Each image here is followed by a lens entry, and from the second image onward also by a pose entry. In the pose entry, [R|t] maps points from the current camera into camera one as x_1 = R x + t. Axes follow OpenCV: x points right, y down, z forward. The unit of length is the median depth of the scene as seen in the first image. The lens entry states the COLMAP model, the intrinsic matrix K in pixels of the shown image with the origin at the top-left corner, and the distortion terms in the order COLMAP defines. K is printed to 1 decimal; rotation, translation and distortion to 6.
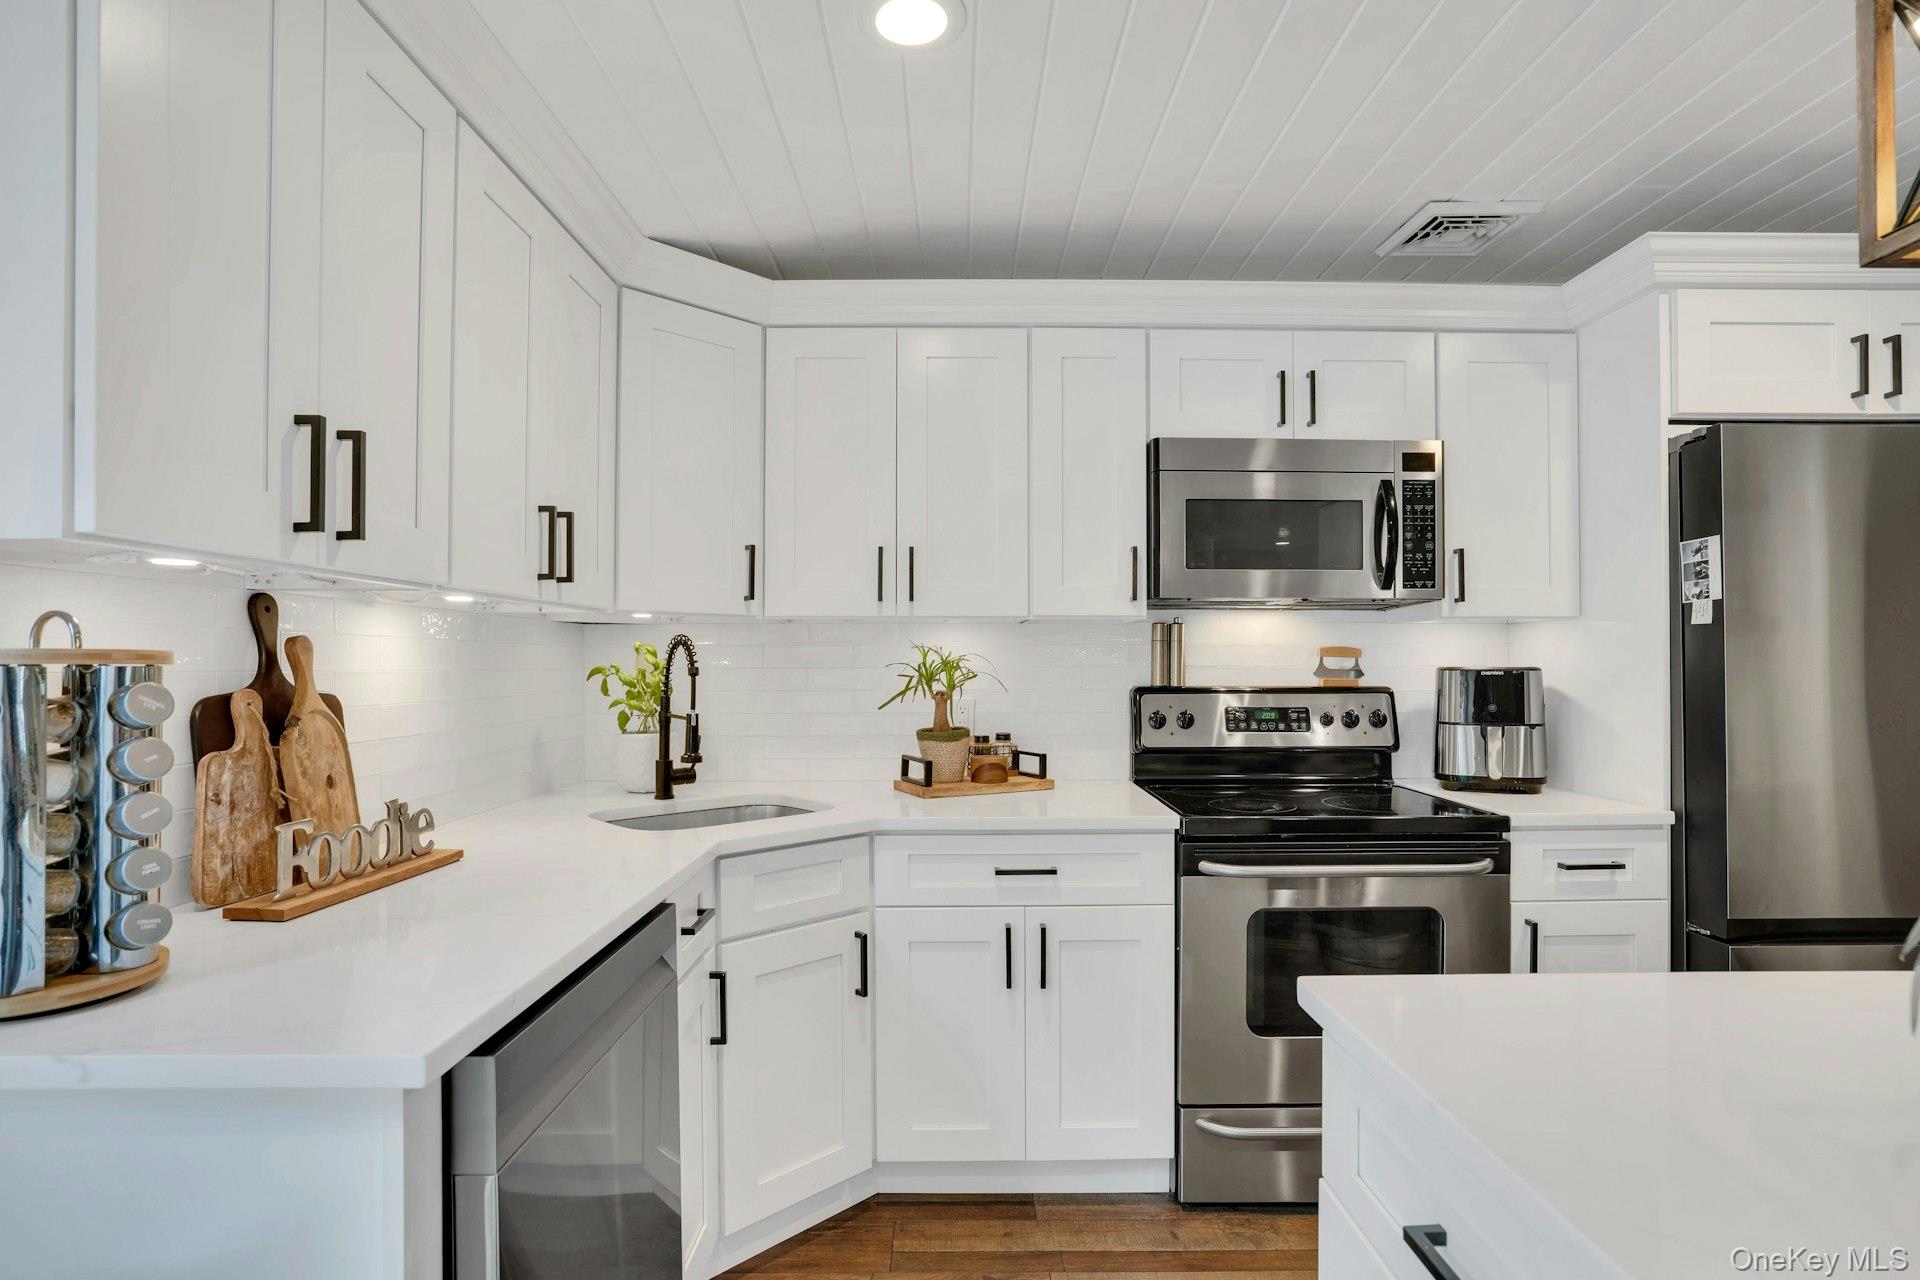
lens RADIAL K [[937.5, 0, 953.3], [0, 937.5, 655.4], [0, 0, 1]] dist [-0.059532, 0.027544]
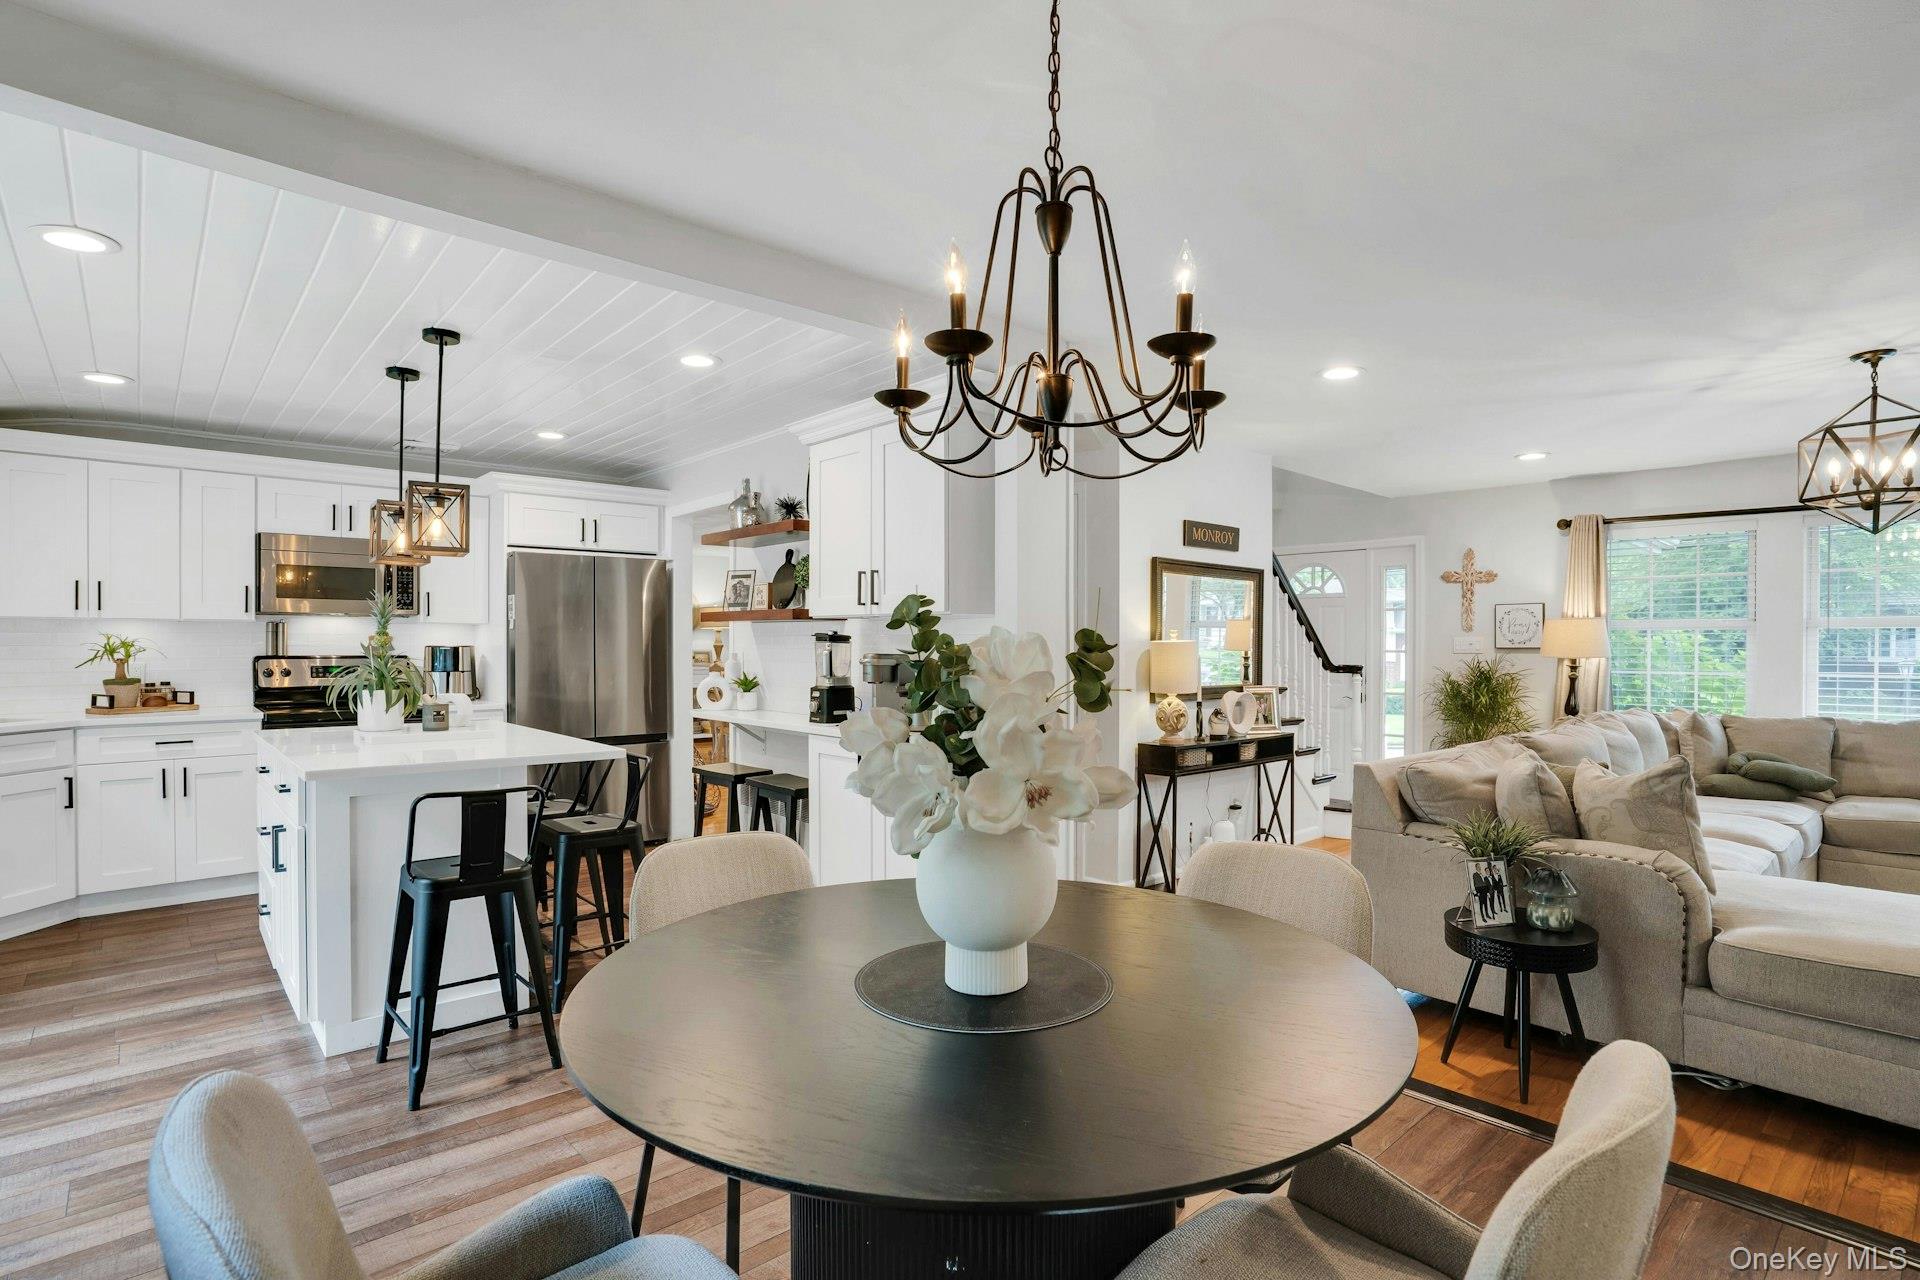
lens RADIAL K [[937.5, 0, 953.3], [0, 937.5, 655.4], [0, 0, 1]] dist [-0.059532, 0.027544]
pose [[0.745897, -0.004427, 0.666046, 0.018043], [-0.012400, 0.999712, 0.020532, -0.023920], [-0.665946, -0.023574, 0.745628, -1.397185]]
